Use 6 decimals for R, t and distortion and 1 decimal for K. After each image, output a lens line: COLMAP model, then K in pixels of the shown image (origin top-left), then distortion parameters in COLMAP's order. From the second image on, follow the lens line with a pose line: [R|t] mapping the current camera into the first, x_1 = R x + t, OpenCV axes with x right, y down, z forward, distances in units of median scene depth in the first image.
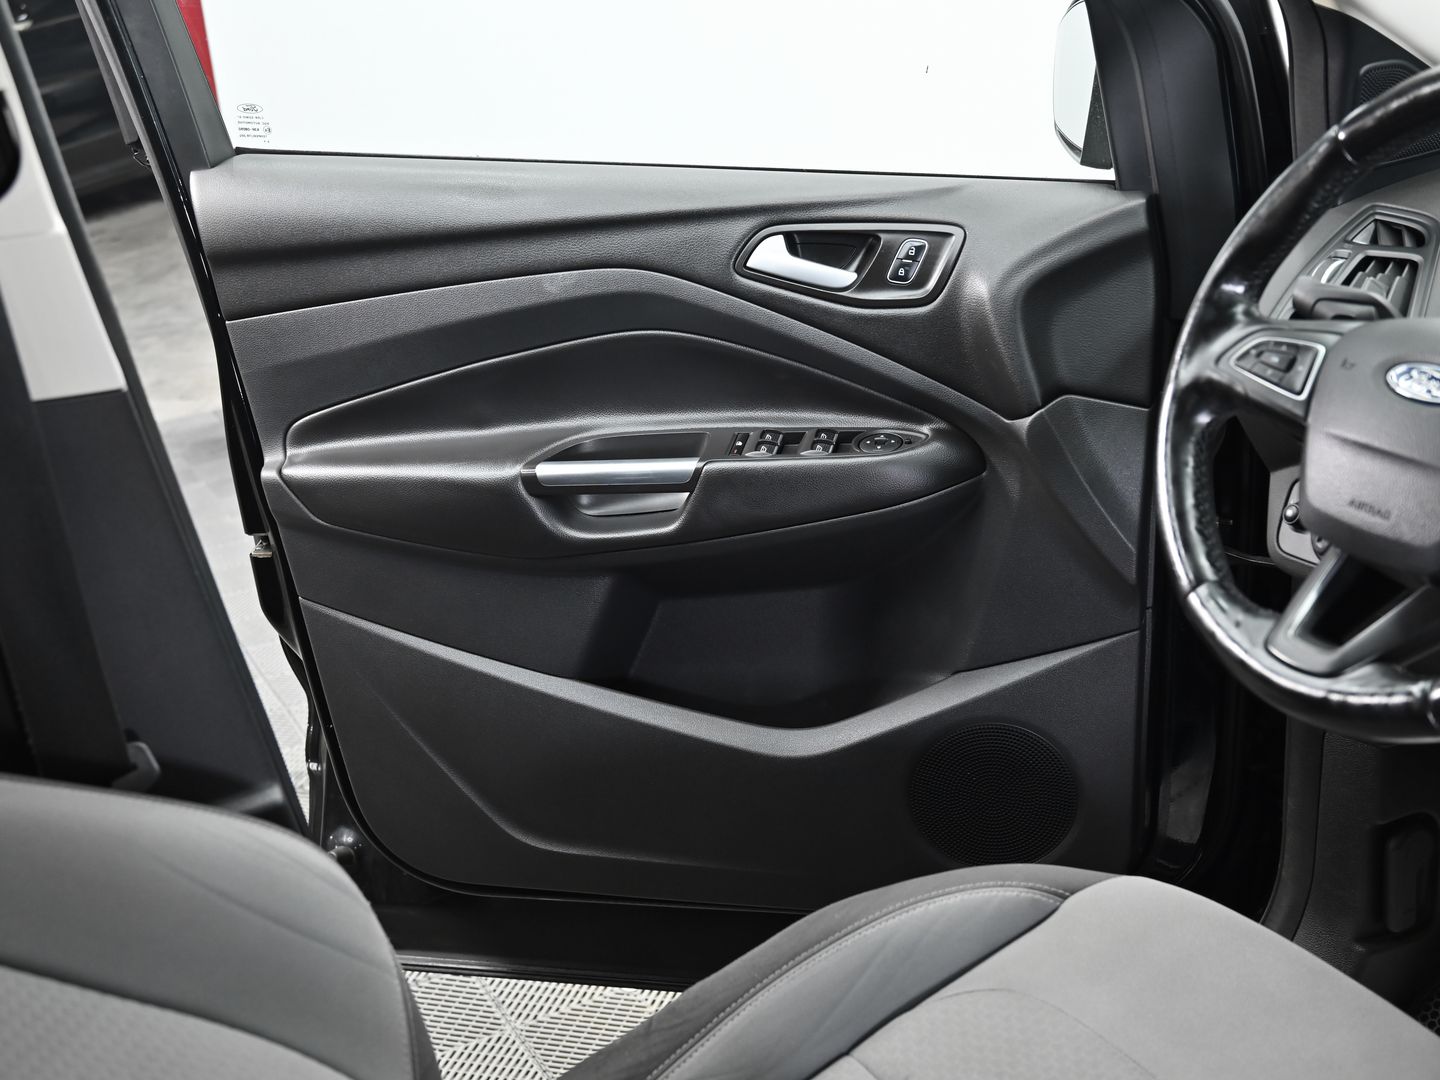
lens RADIAL K [[1852.6, 0, 720.0], [0, 1852.6, 540.0], [0, 0, 1]] dist [-0.000669, -0.003952]
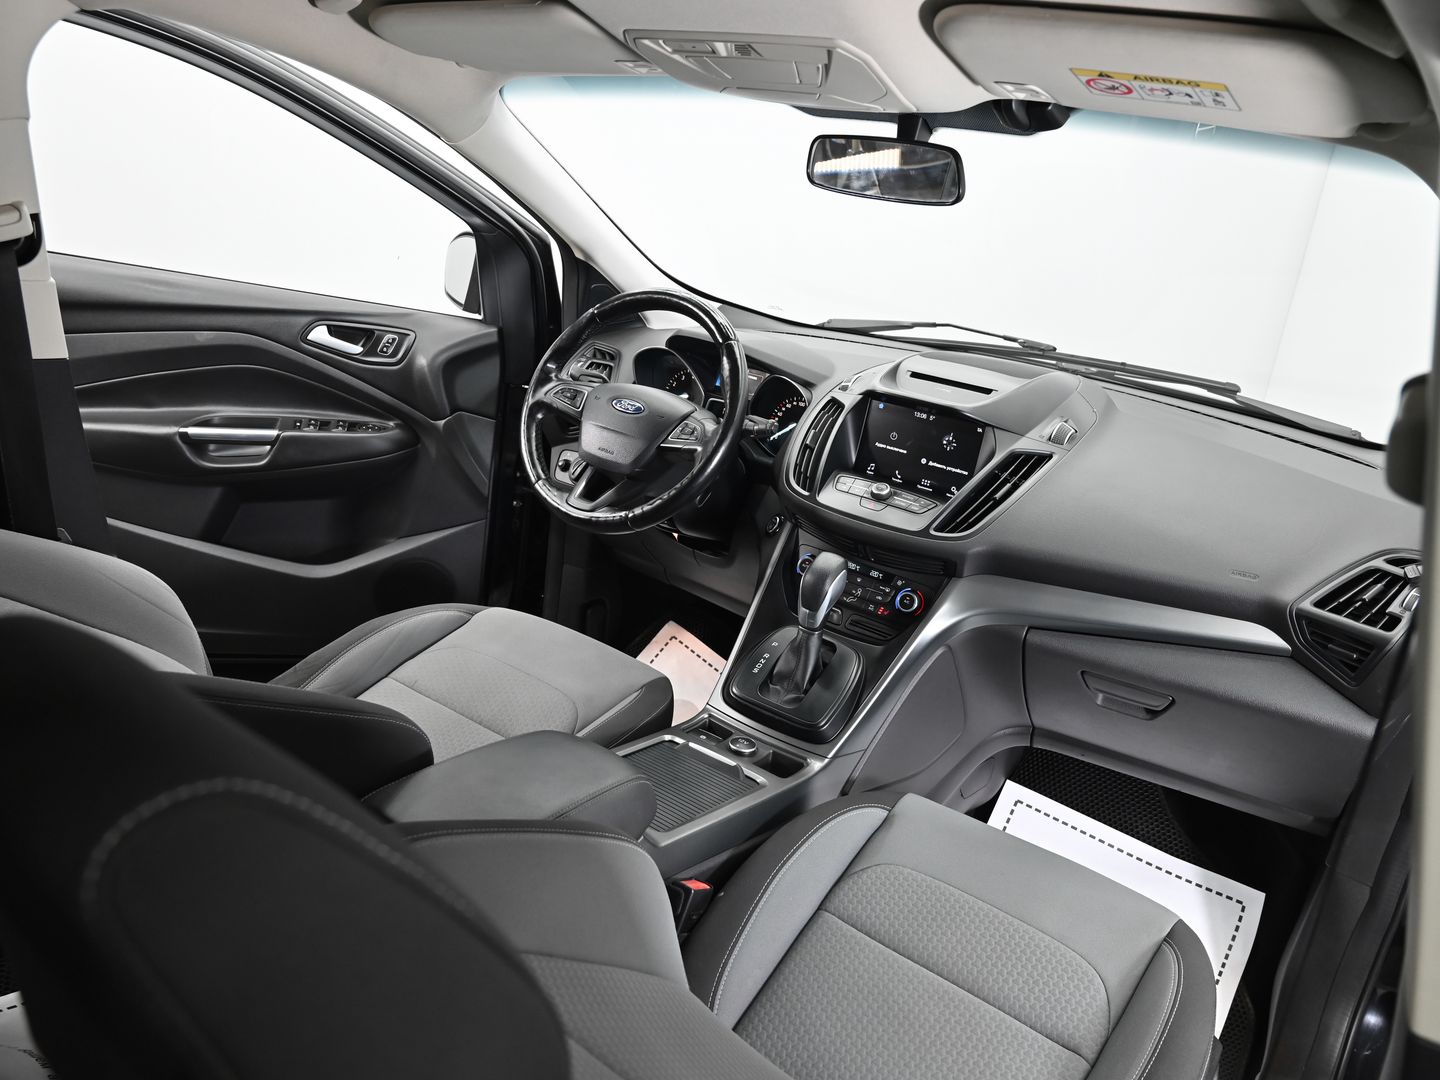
lens RADIAL K [[1011.7, 0, 720.0], [0, 1011.7, 540.0], [0, 0, 1]] dist [-0.009560, -0.002301]
pose [[0.867161, 0.016655, 0.497750, -0.147971], [-0.023652, 0.999690, 0.007754, 0.060841], [-0.497466, -0.018497, 0.867286, -0.229562]]
